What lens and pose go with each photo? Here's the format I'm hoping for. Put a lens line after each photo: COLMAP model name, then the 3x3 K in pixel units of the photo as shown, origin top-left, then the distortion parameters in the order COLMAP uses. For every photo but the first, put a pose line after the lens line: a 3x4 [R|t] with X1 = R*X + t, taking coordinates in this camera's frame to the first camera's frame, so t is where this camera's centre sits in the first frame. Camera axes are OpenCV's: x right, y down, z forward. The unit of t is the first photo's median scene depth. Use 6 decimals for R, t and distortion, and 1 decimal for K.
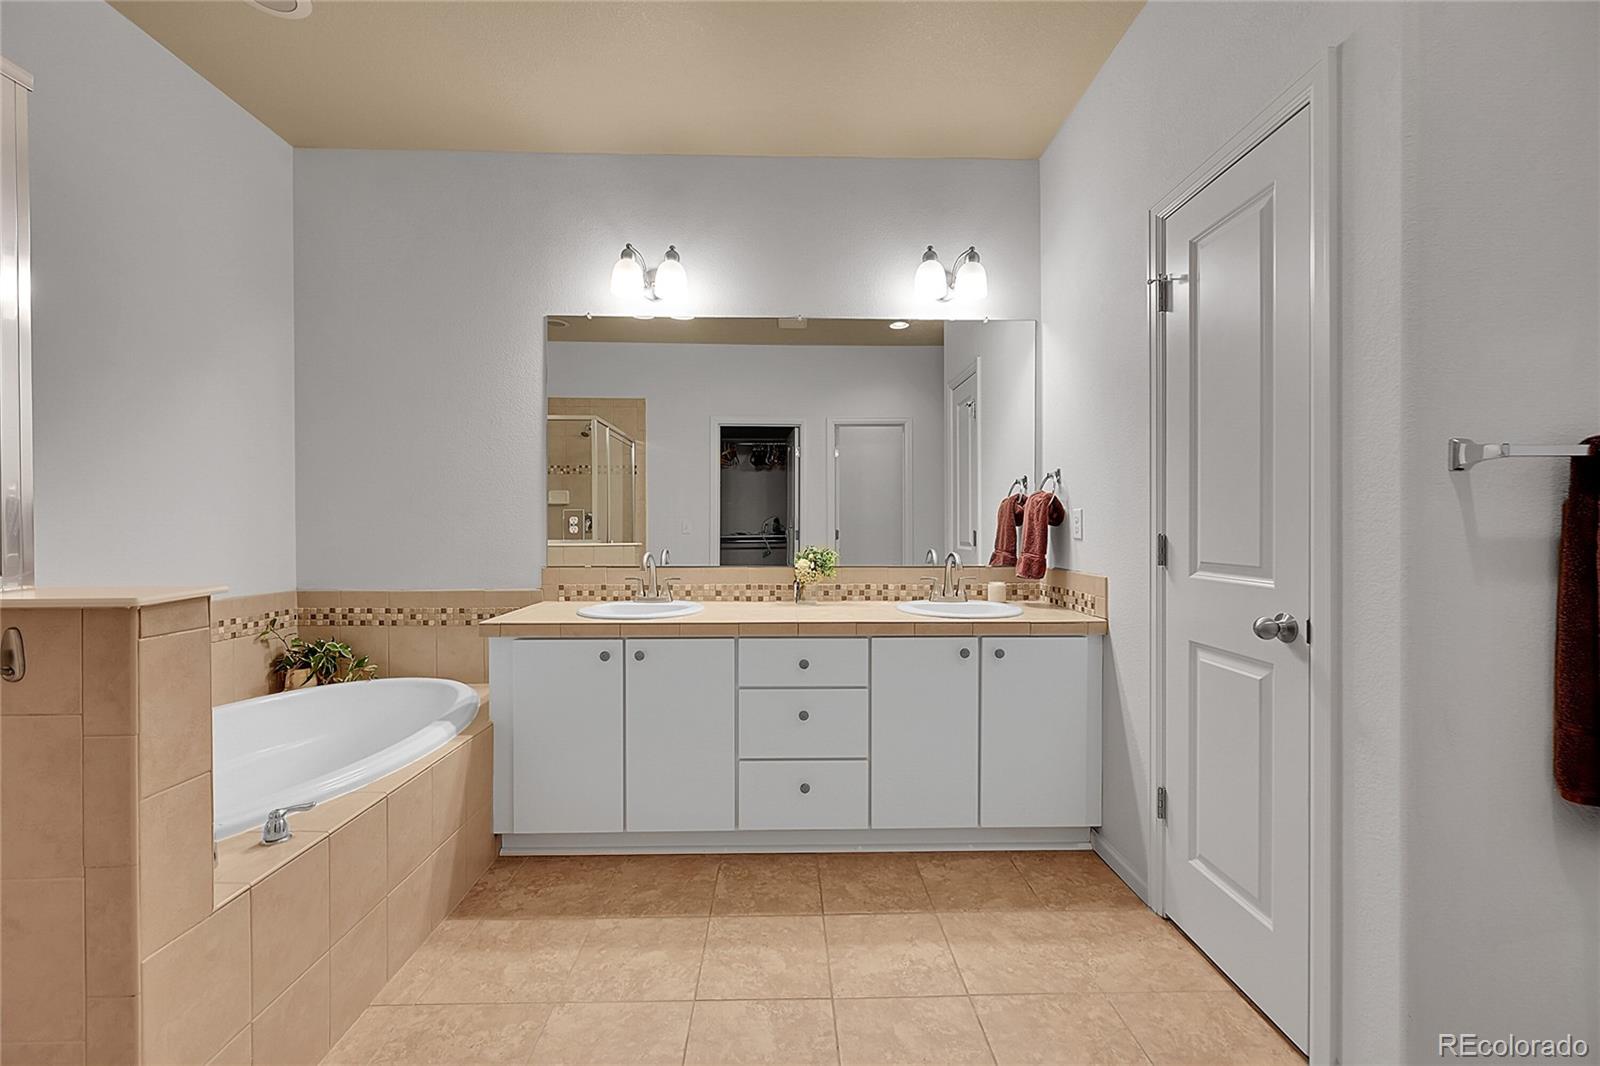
lens RADIAL K [[630.5, 0, 798.1], [0, 630.5, 532.4], [0, 0, 1]] dist [-0.003307, 0.000917]
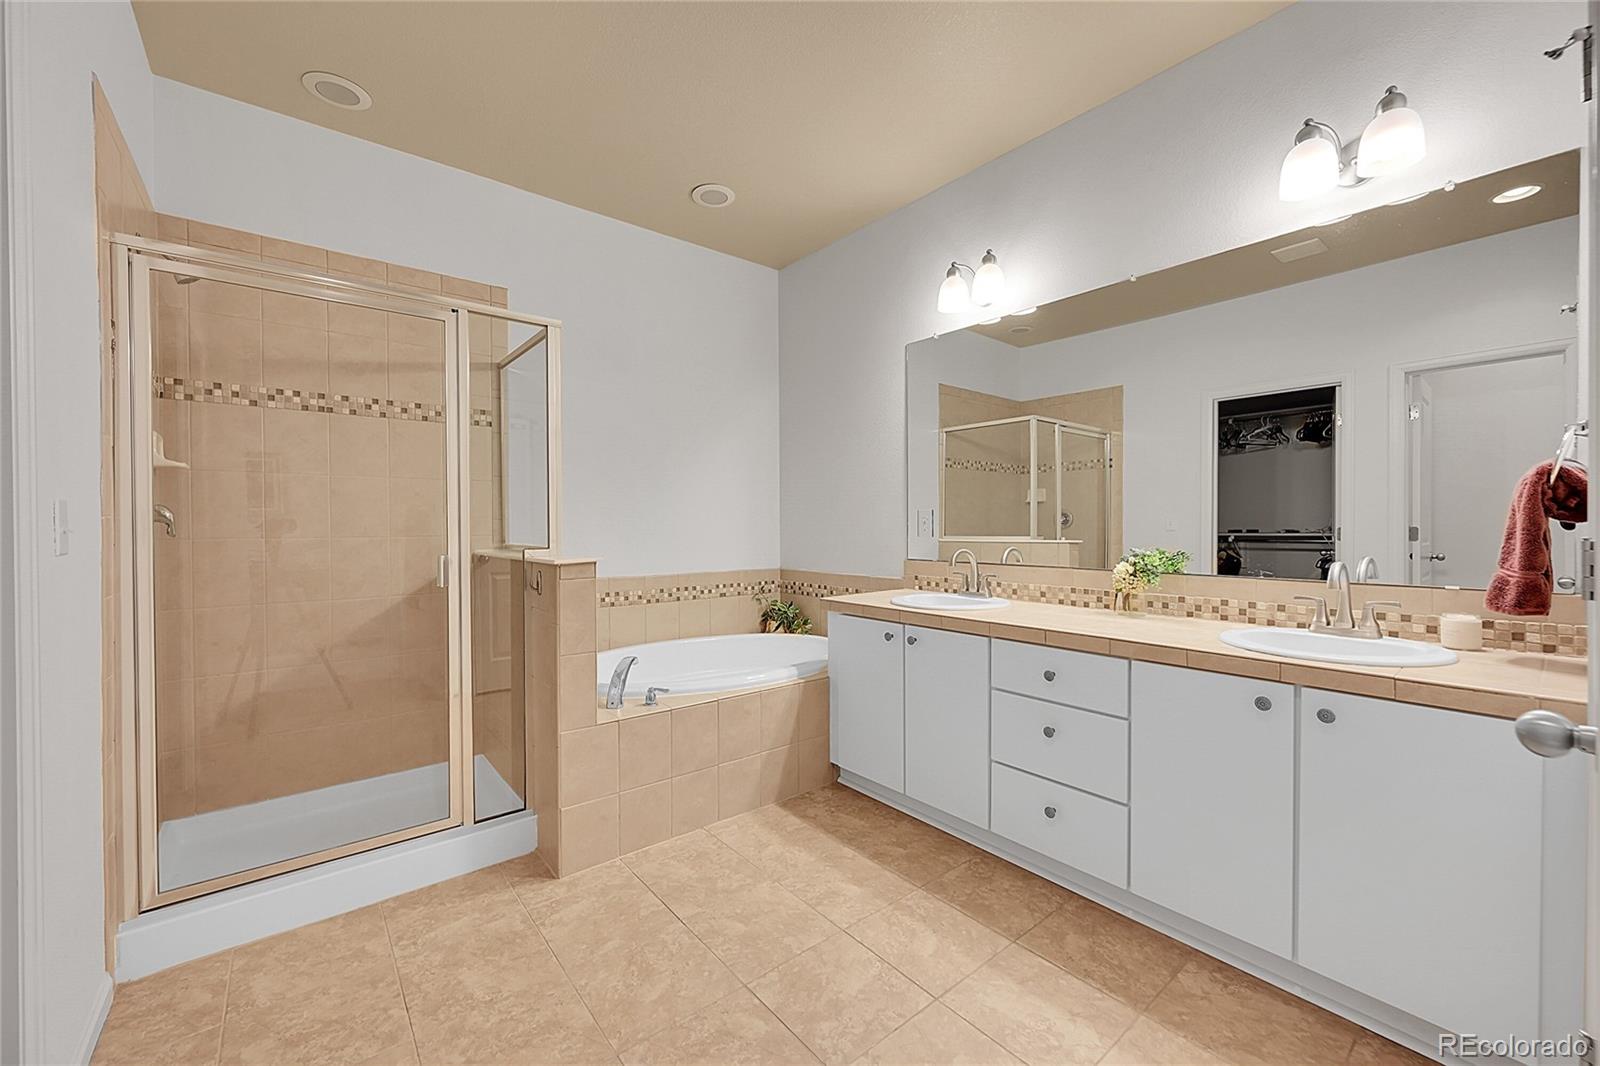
lens RADIAL K [[630.5, 0, 796.3], [0, 630.5, 530.8], [0, 0, 1]] dist [-0.003307, 0.000917]
pose [[0.607576, 0.005002, -0.794246, 0.491840], [-0.002922, 0.999987, 0.004062, -0.002968], [0.794256, -0.000147, 0.607583, 0.151537]]
